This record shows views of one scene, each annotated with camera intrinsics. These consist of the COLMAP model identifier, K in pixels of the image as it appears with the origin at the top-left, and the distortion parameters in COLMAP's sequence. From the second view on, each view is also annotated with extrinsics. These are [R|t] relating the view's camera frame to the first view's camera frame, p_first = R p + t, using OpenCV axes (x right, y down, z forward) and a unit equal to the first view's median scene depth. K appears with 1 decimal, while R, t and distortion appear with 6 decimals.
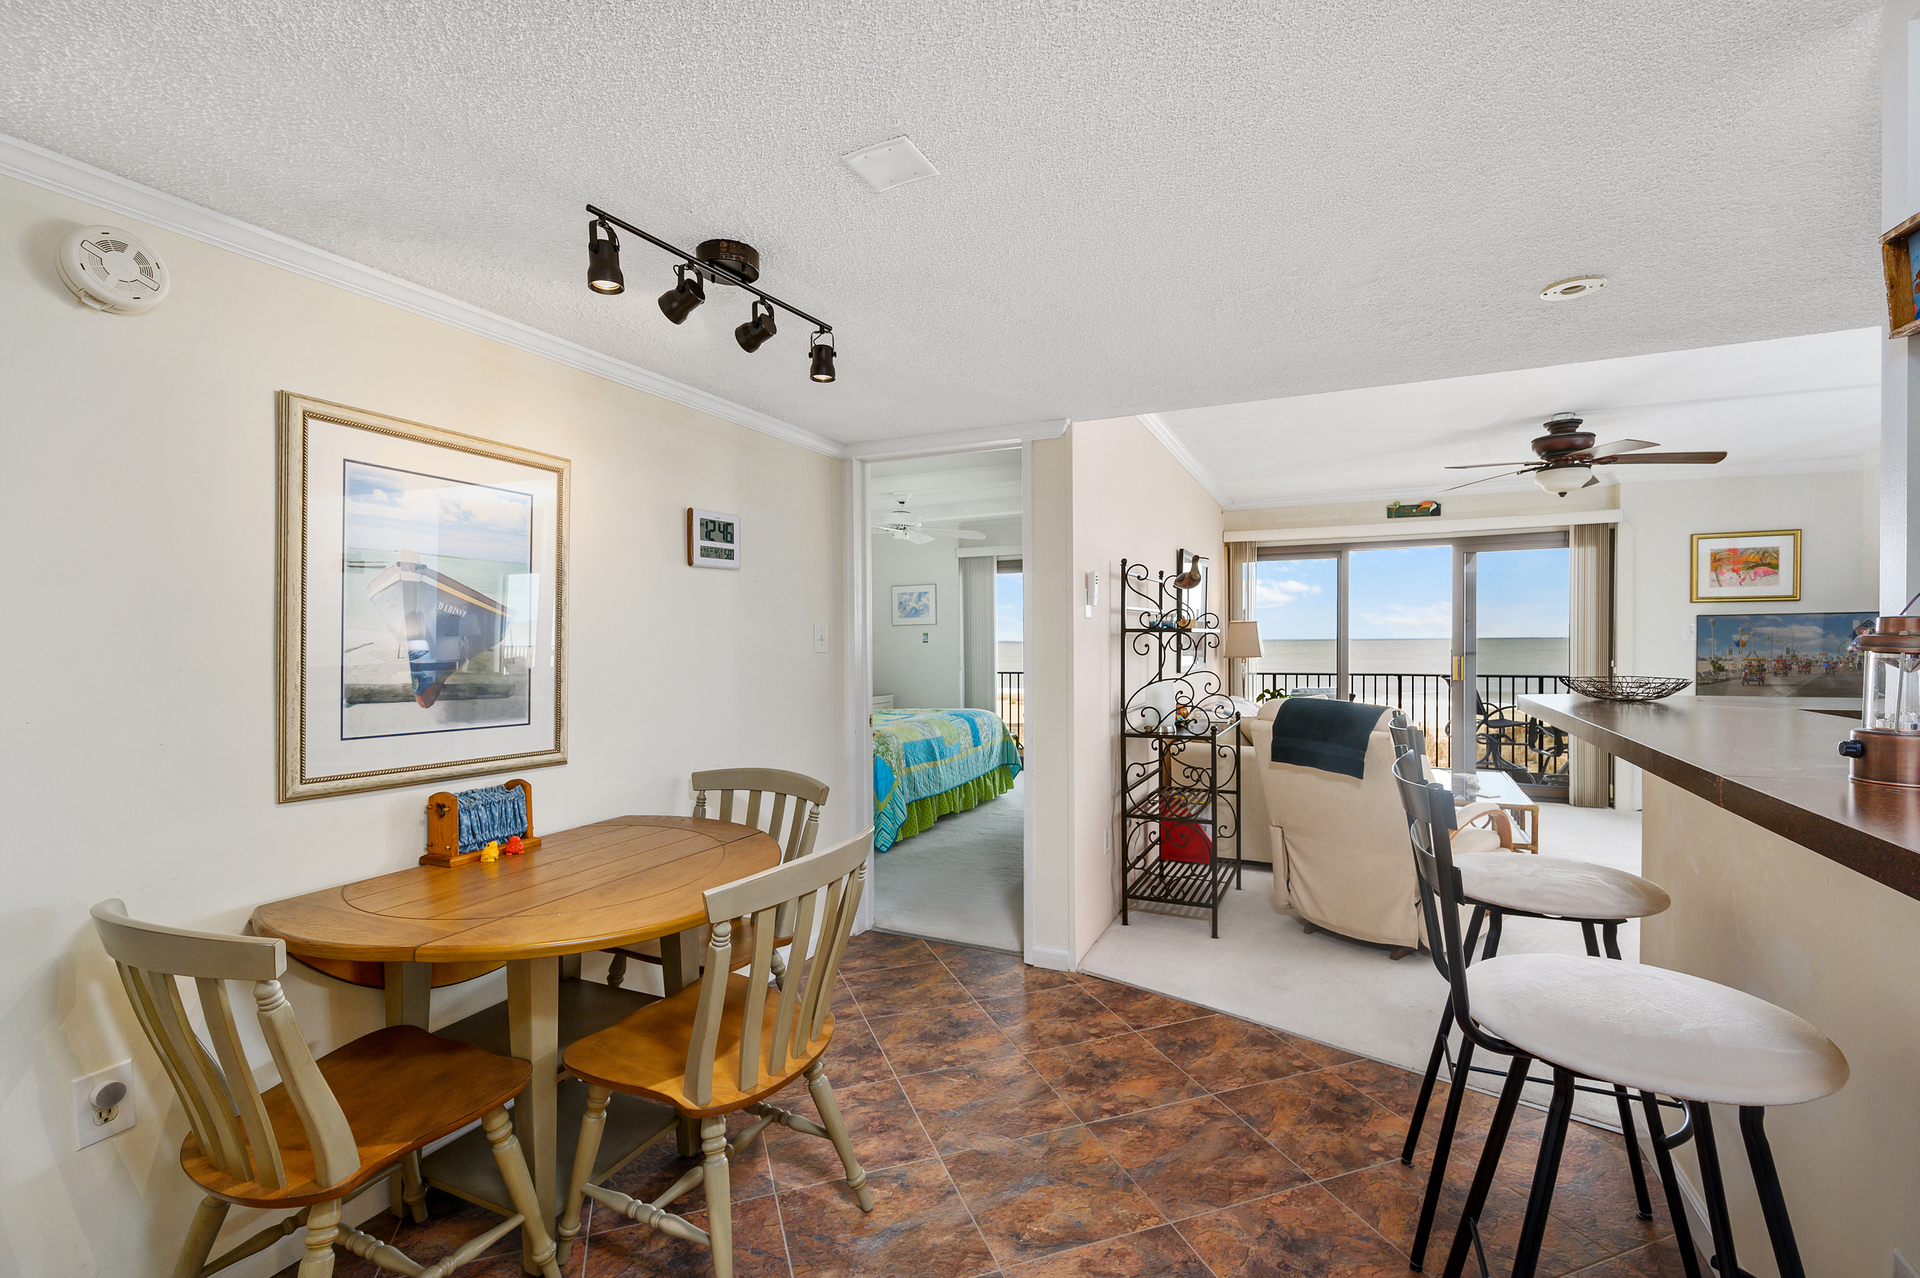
lens RADIAL K [[828.8, 0, 945.5], [0, 828.8, 651.4], [0, 0, 1]] dist [-0.007560, -0.000505]
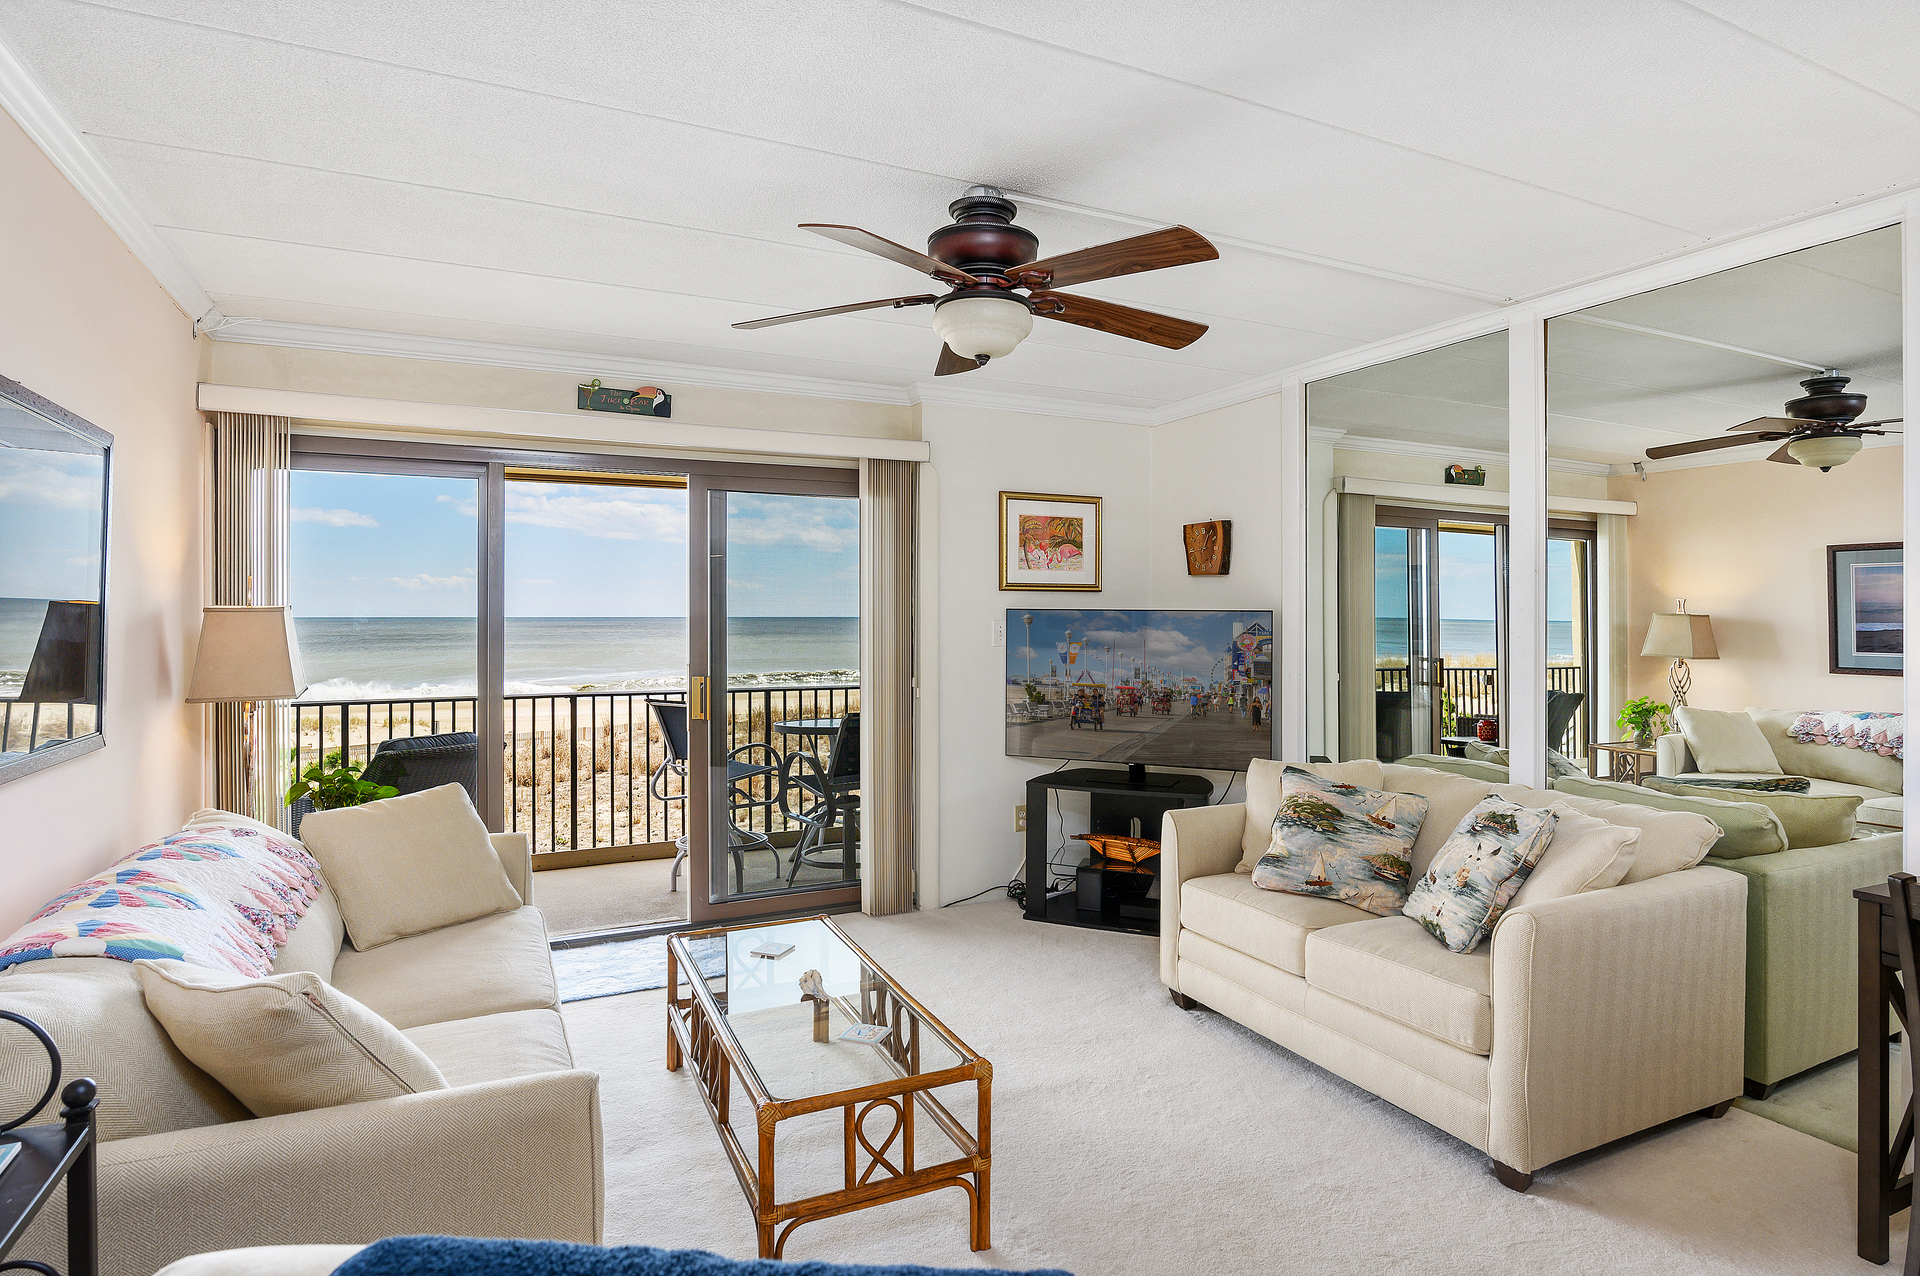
lens RADIAL K [[1031.8, 0, 970.8], [0, 1031.8, 625.4], [0, 0, 1]] dist [-0.016896, 0.000664]
pose [[0.625934, -0.005218, 0.779858, 0.222944], [0.003740, 0.999986, 0.003690, -0.033761], [-0.779867, 0.000607, 0.625945, 0.484779]]
